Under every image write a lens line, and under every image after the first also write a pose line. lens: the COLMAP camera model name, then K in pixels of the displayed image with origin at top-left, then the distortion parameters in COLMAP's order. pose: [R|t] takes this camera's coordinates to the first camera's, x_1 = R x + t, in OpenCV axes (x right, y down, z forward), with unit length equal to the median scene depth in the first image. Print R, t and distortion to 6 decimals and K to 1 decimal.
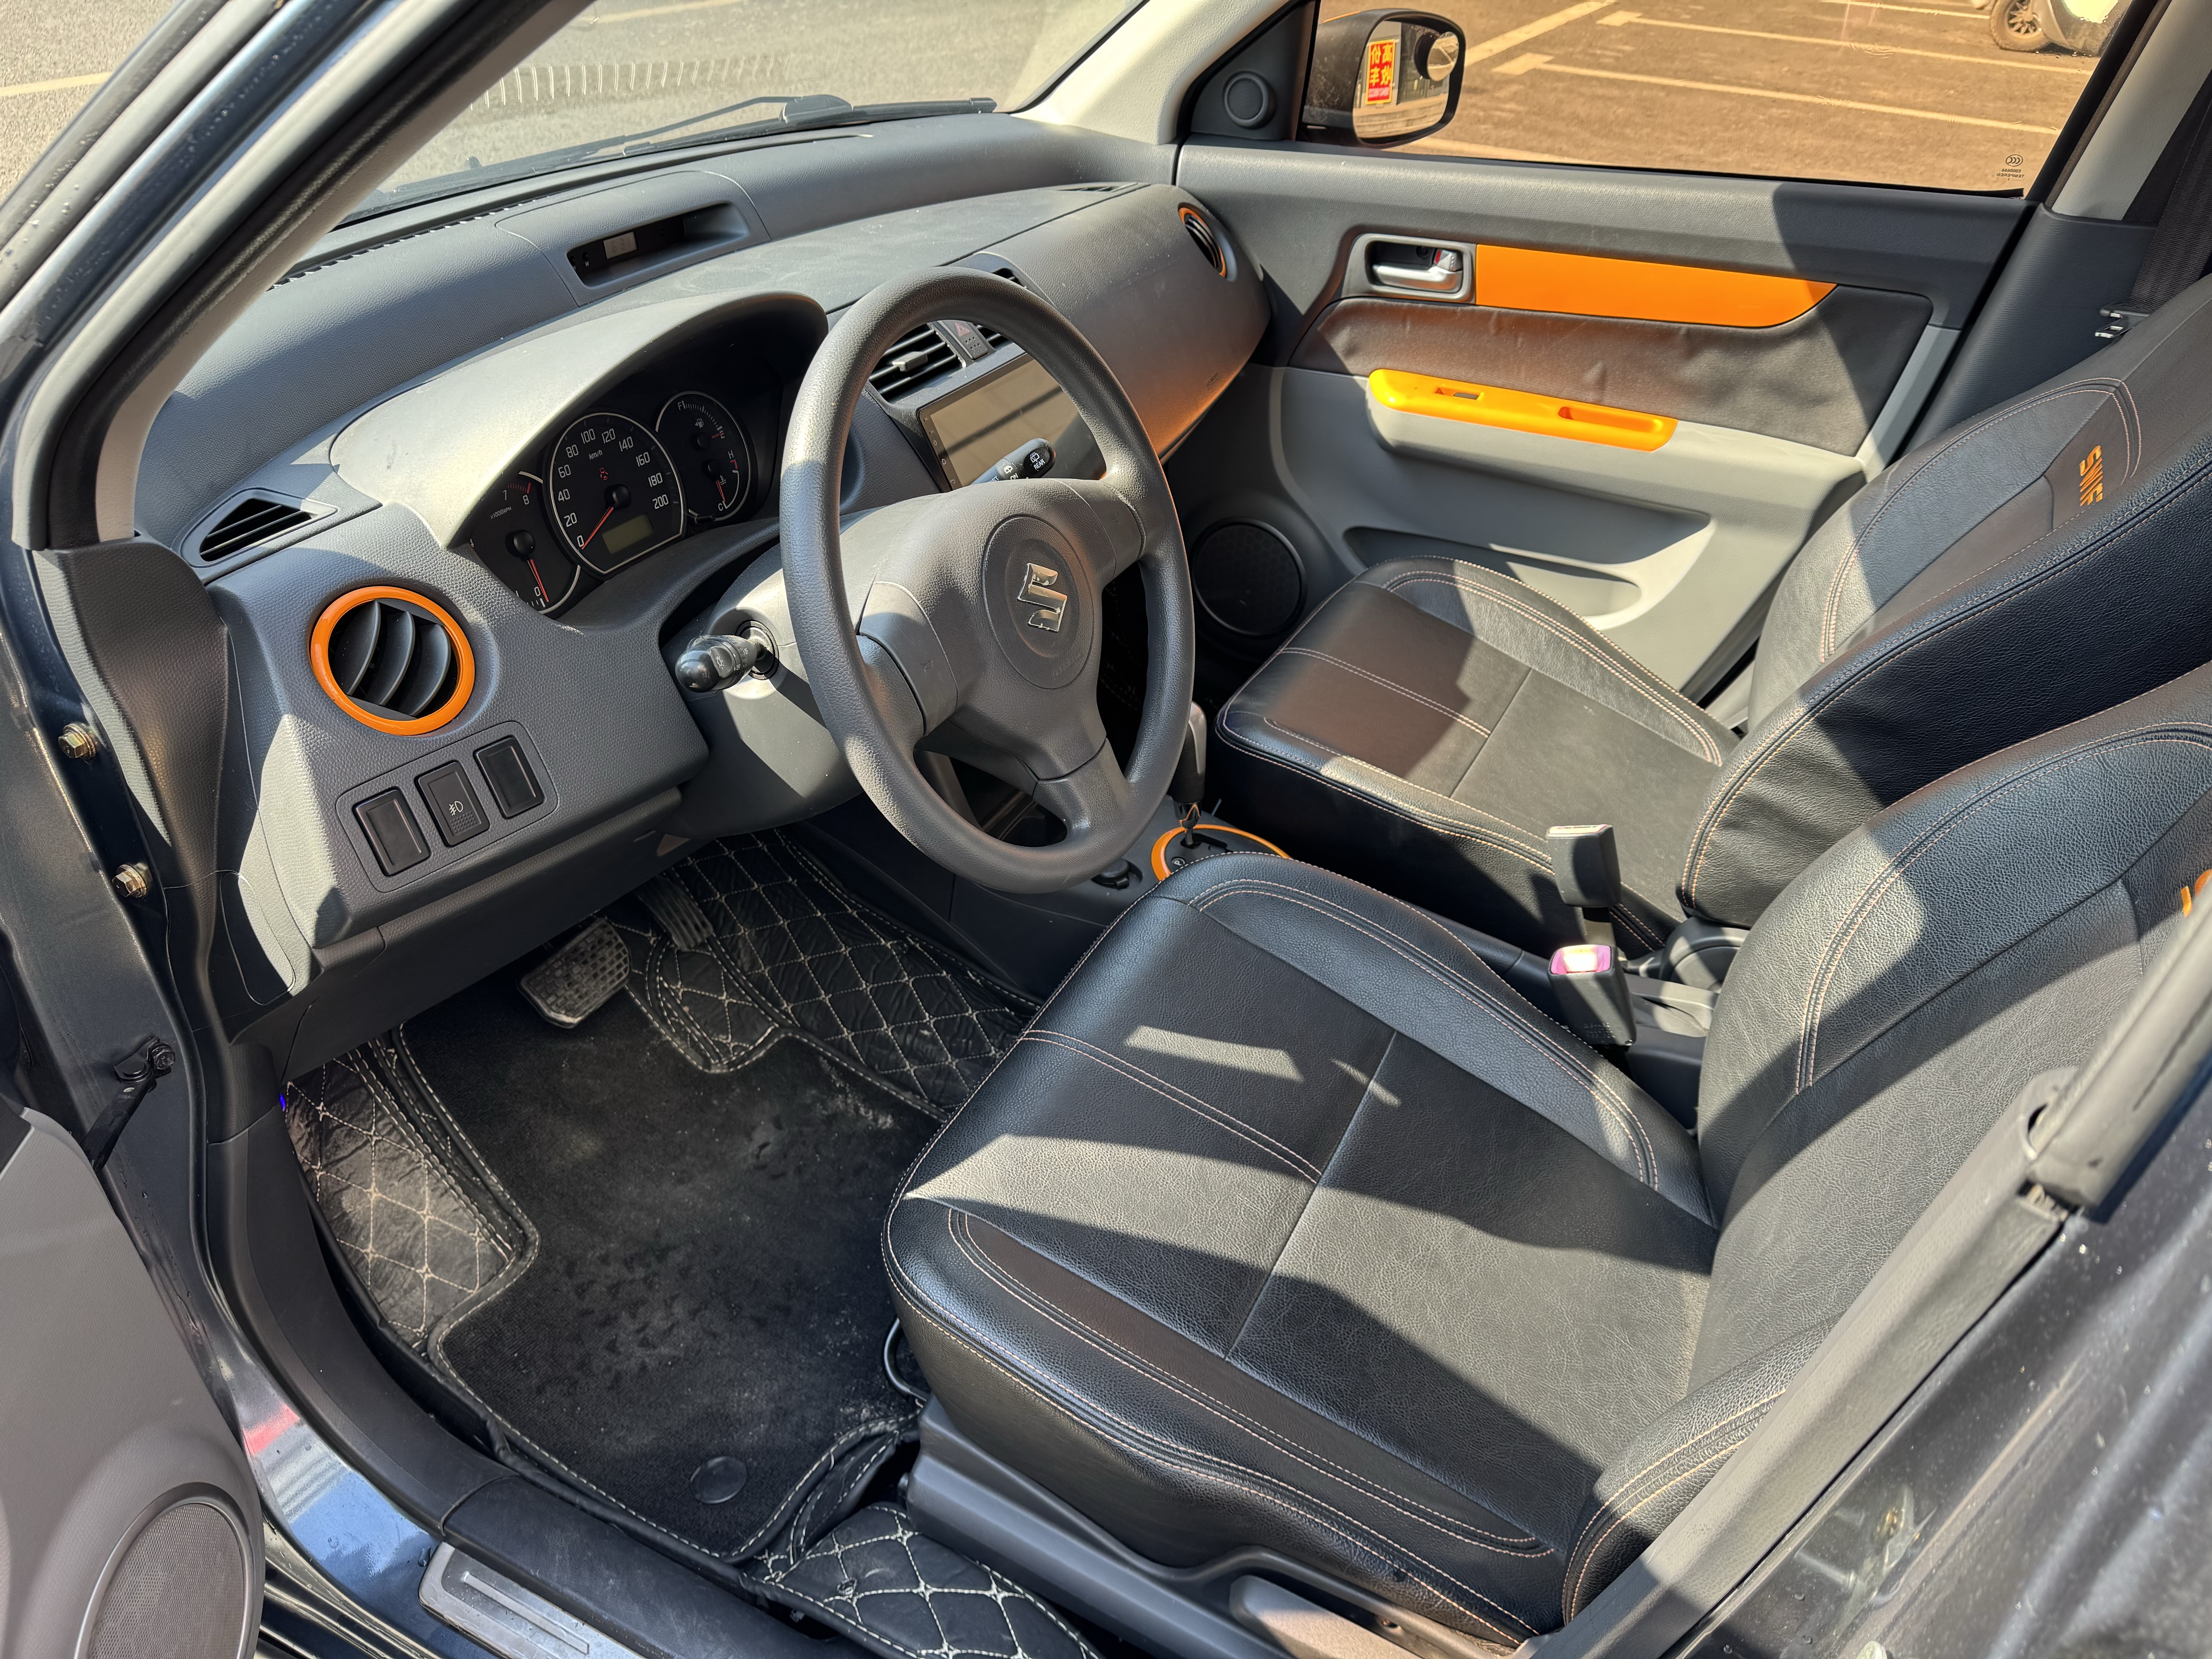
lens RADIAL K [[1567.4, 0, 1106.0], [0, 1567.4, 829.5], [0, 0, 1]] dist [0.002621, 0.000767]
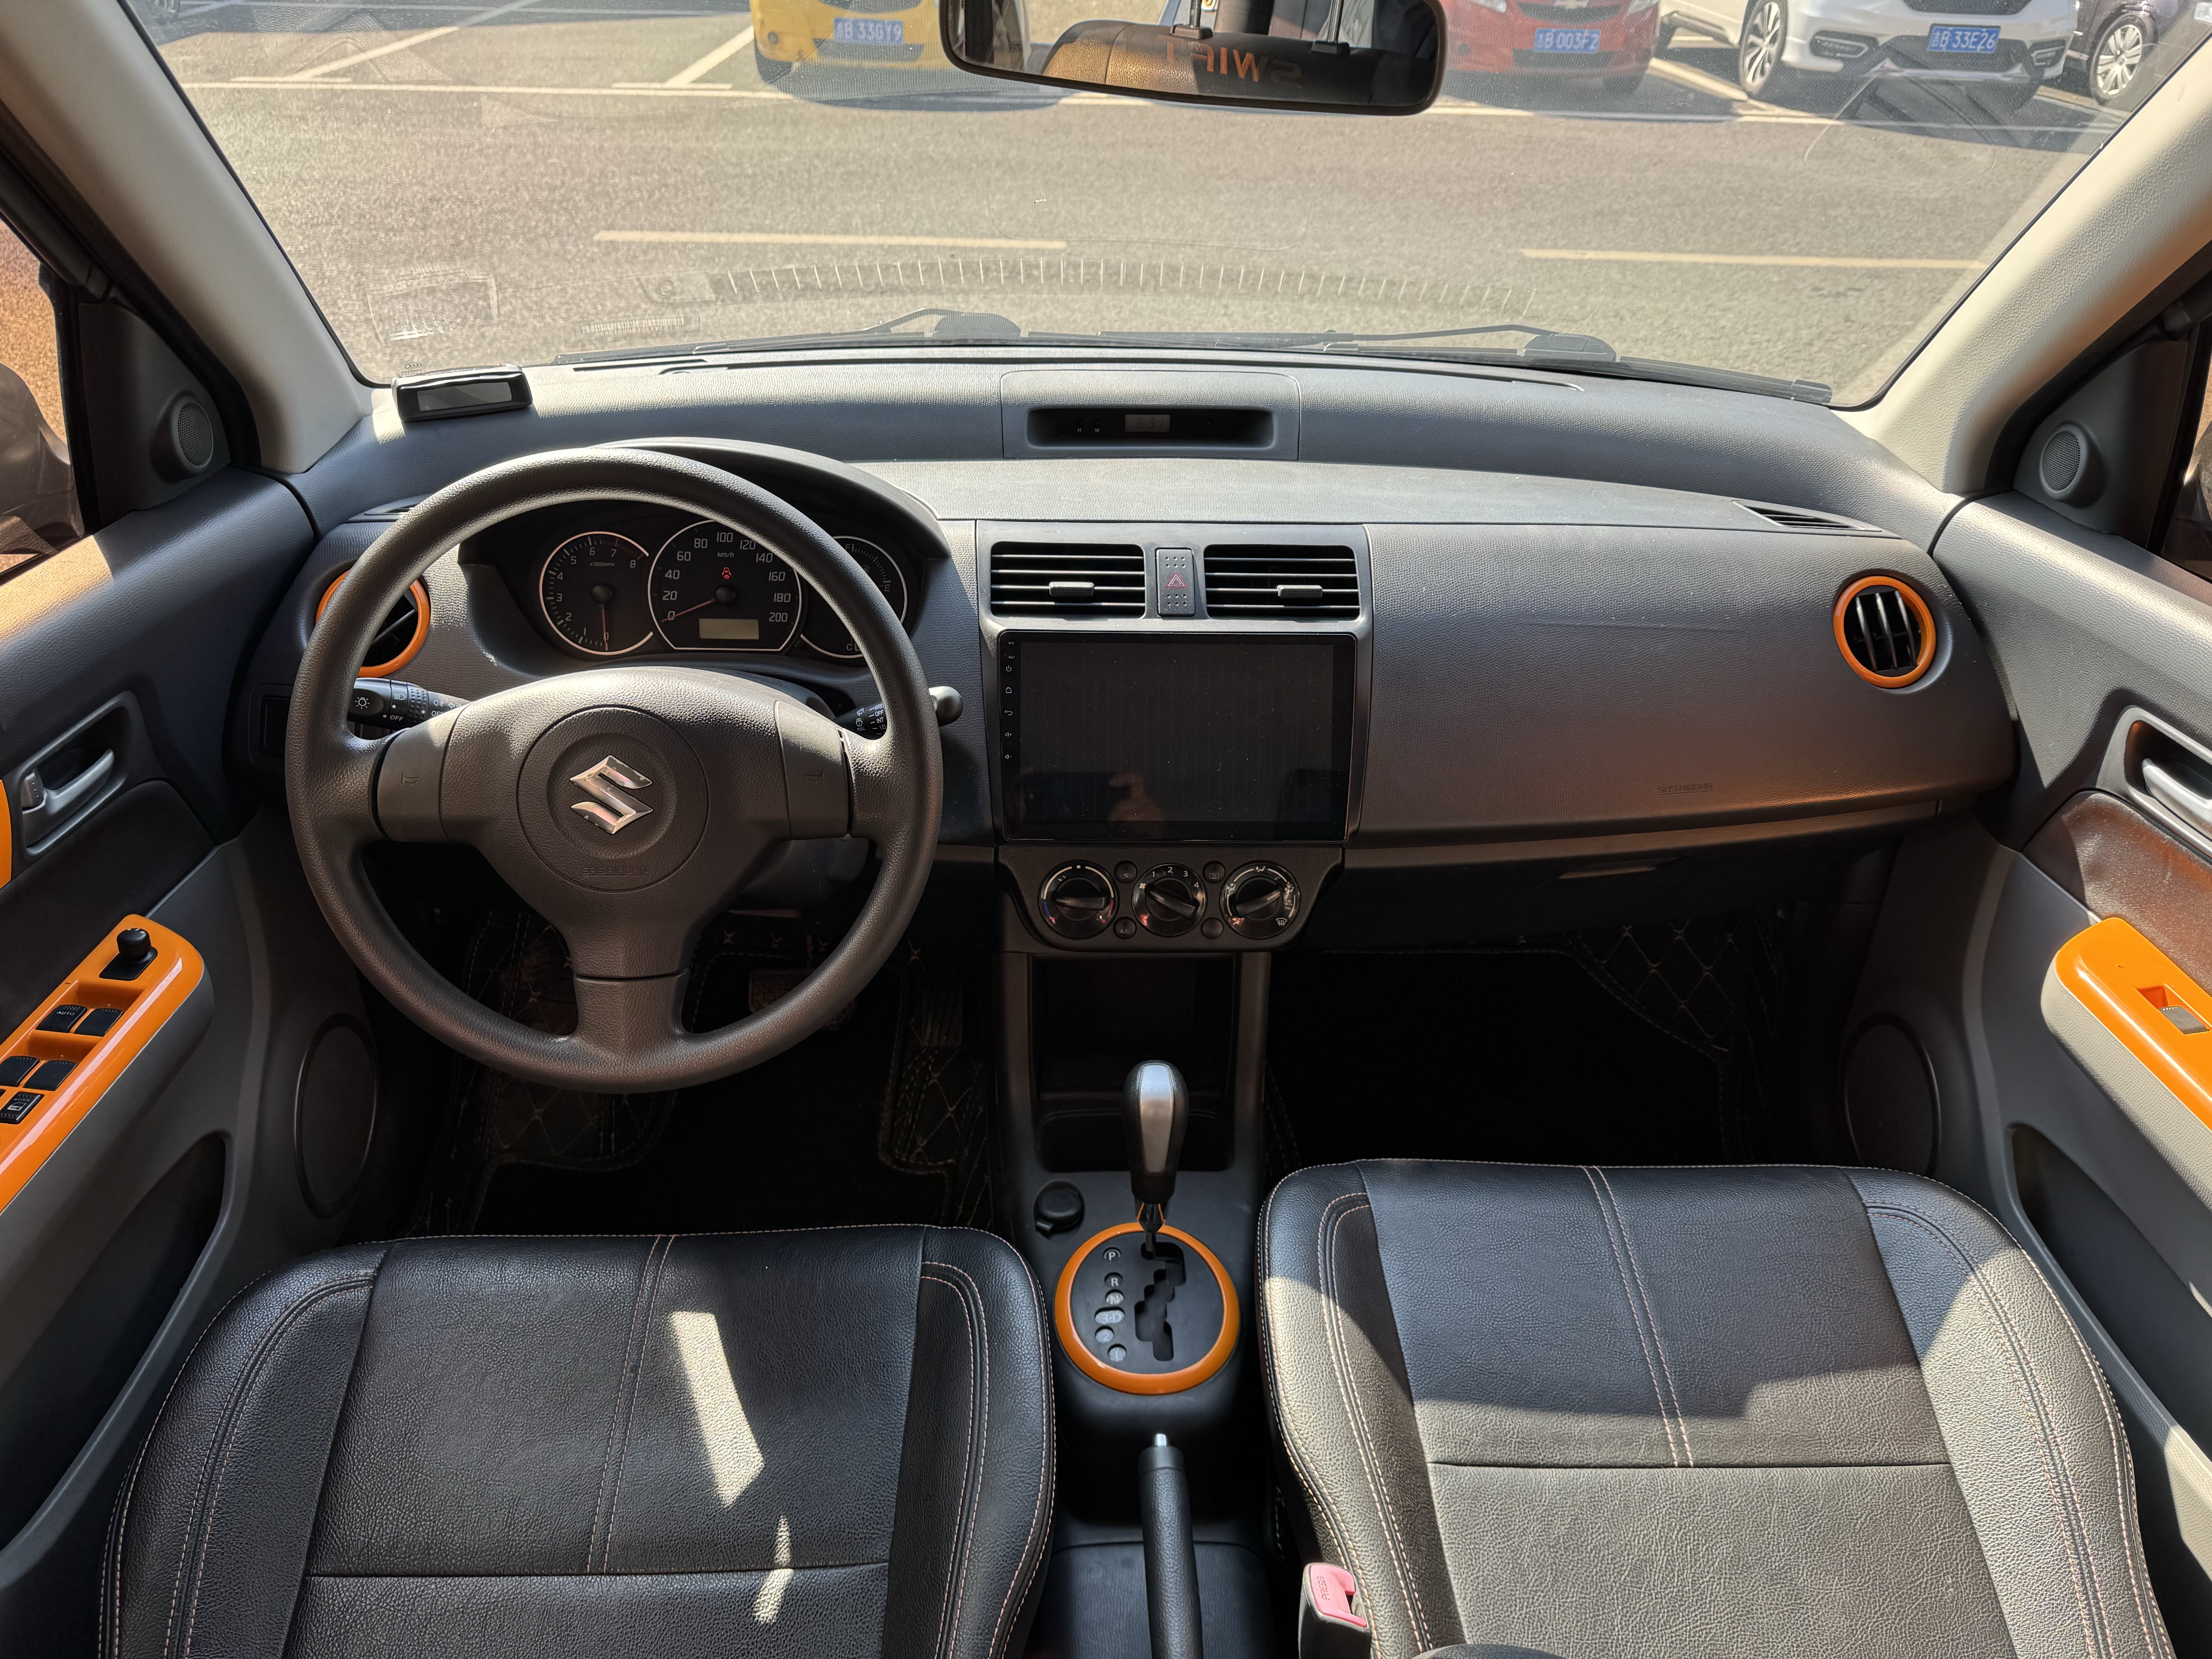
lens RADIAL K [[1529.8, 0, 1102.0], [0, 1529.8, 773.1], [0, 0, 1]] dist [0.002027, -0.000383]
pose [[0.467324, 0.405777, -0.785464, 0.452085], [-0.493267, 0.856979, 0.149246, -0.247551], [0.733687, 0.317697, 0.600643, 0.357125]]
